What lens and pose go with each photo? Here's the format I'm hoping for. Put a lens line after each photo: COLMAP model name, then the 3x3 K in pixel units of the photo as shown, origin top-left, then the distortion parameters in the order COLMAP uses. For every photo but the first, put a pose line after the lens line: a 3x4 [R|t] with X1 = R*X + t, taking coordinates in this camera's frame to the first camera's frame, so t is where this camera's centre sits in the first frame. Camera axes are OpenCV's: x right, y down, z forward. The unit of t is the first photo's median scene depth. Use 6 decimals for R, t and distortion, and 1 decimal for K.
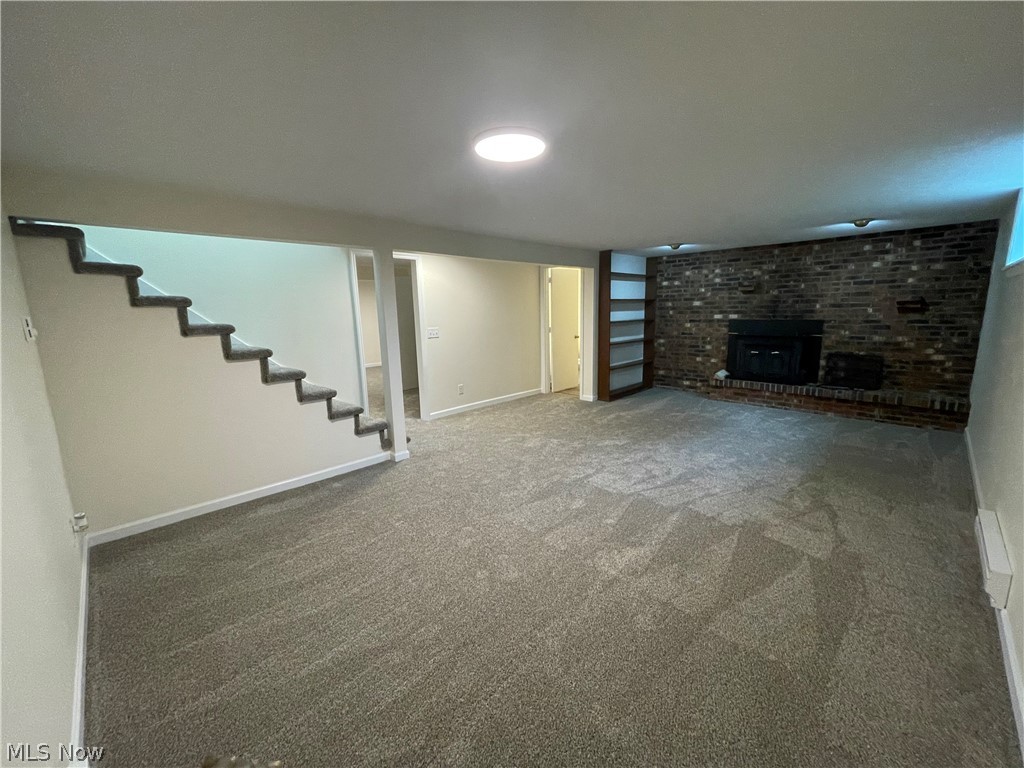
lens RADIAL K [[418.2, 0, 518.1], [0, 418.2, 386.1], [0, 0, 1]] dist [-0.003013, 0.002200]
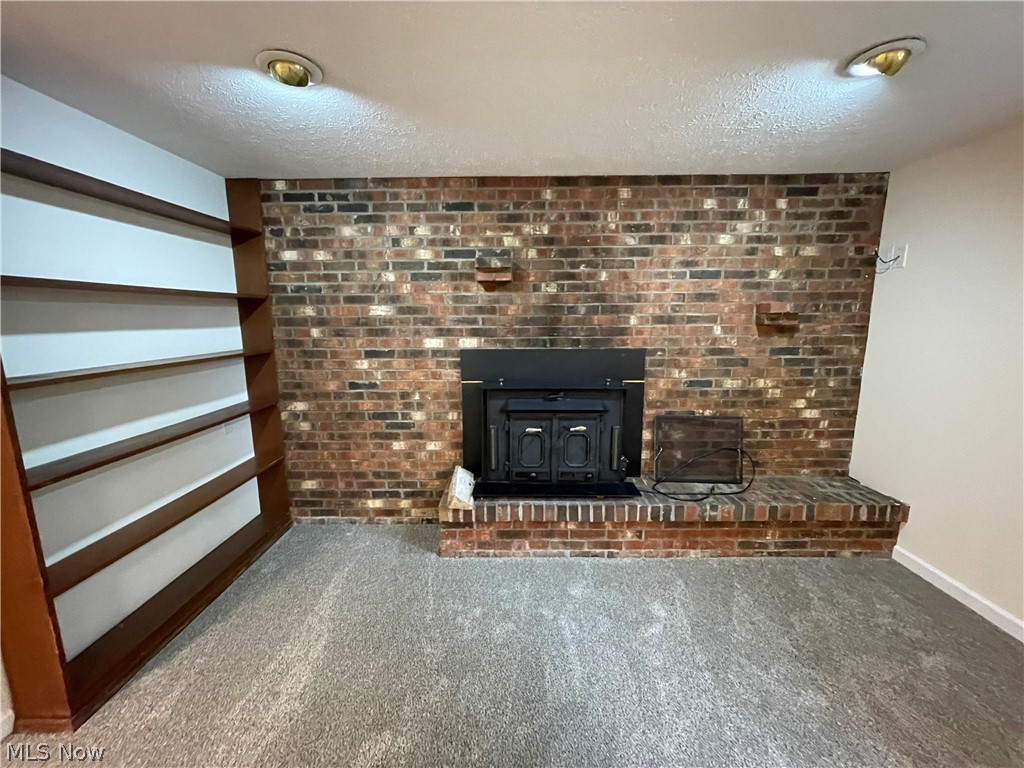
lens RADIAL K [[418.2, 0, 520.3], [0, 418.2, 385.3], [0, 0, 1]] dist [-0.003013, 0.002200]
pose [[0.724867, -0.082022, 0.683988, 0.292333], [0.115597, 0.993290, -0.003394, -0.130482], [-0.679121, 0.081527, 0.729485, 0.739871]]
